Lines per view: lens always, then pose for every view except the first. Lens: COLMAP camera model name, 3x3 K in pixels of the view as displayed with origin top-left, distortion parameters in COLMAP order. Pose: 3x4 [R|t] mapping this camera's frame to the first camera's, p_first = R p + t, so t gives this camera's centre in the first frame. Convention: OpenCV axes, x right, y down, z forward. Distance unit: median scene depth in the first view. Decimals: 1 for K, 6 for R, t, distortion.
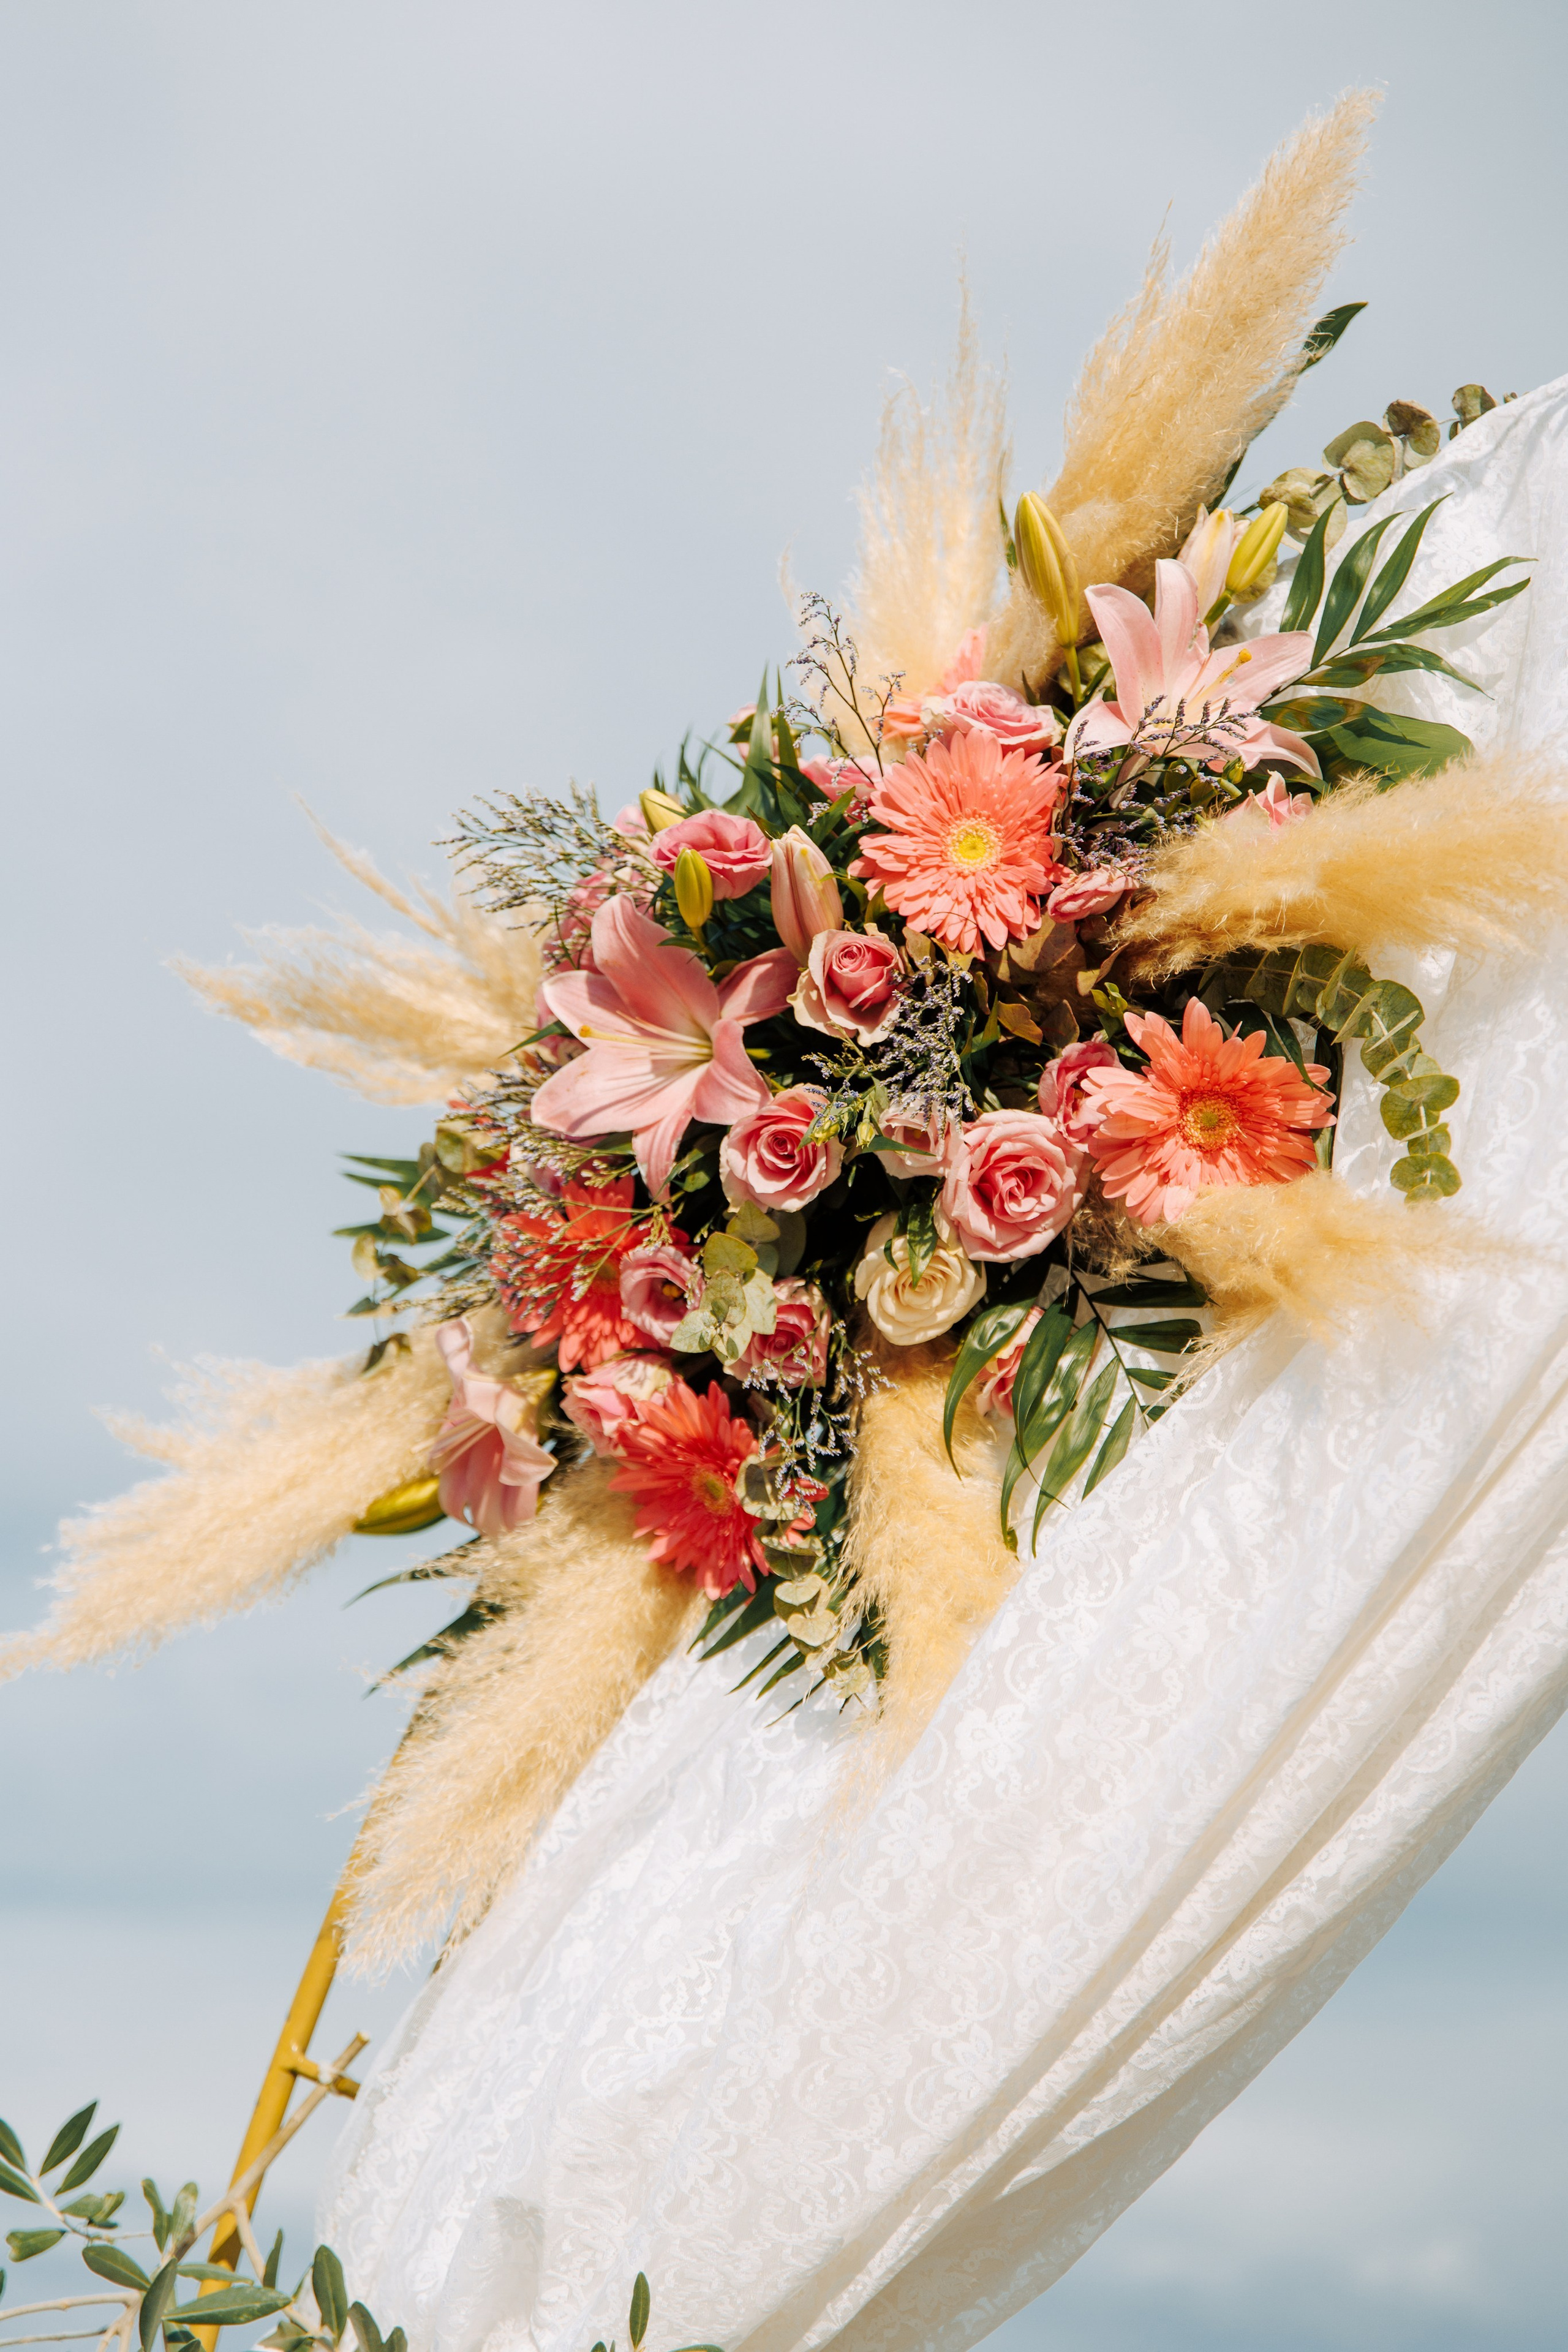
lens RADIAL K [[4667.6, 0, 784.0], [0, 4667.6, 1176.0], [0, 0, 1]] dist [0.026639, 0.067501]
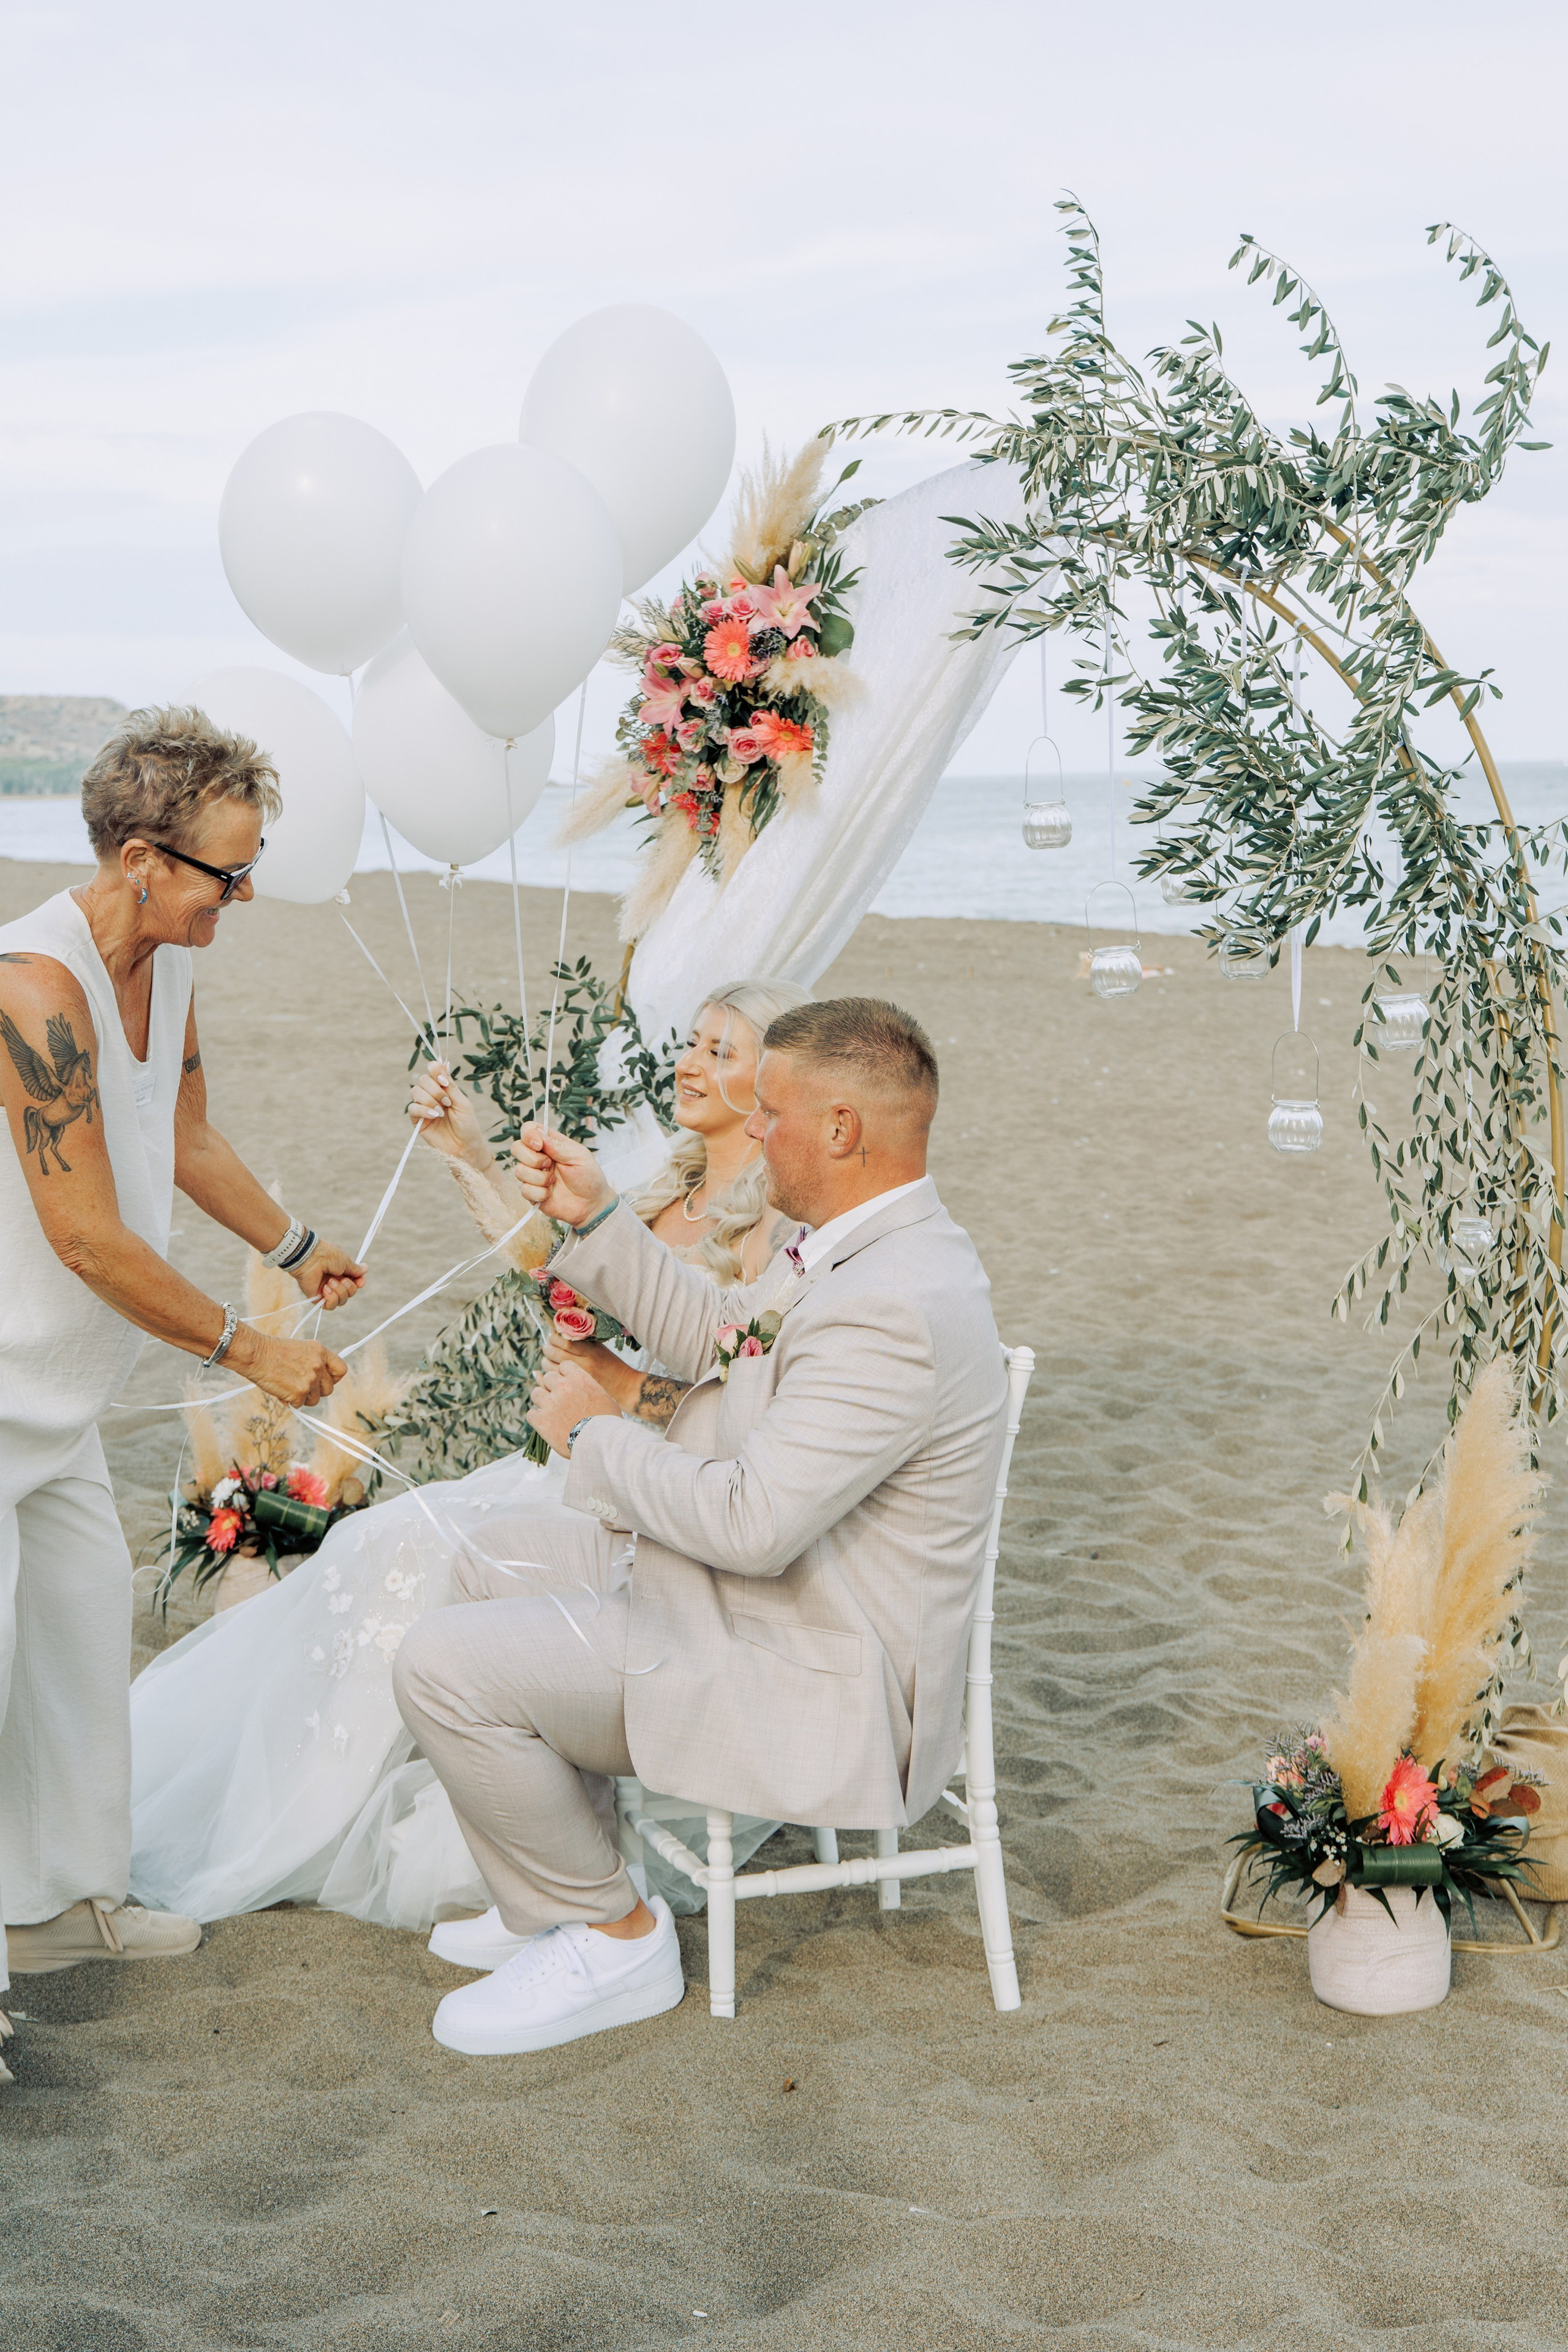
lens RADIAL K [[3435.8, 0, 784.0], [0, 3435.8, 1176.0], [0, 0, 1]] dist [-0.012520, -0.006654]
pose [[0.952021, 0.001764, -0.306027, 0.919268], [0.124229, 0.911658, 0.391722, -0.757993], [0.279683, -0.410945, 0.867699, -1.529311]]
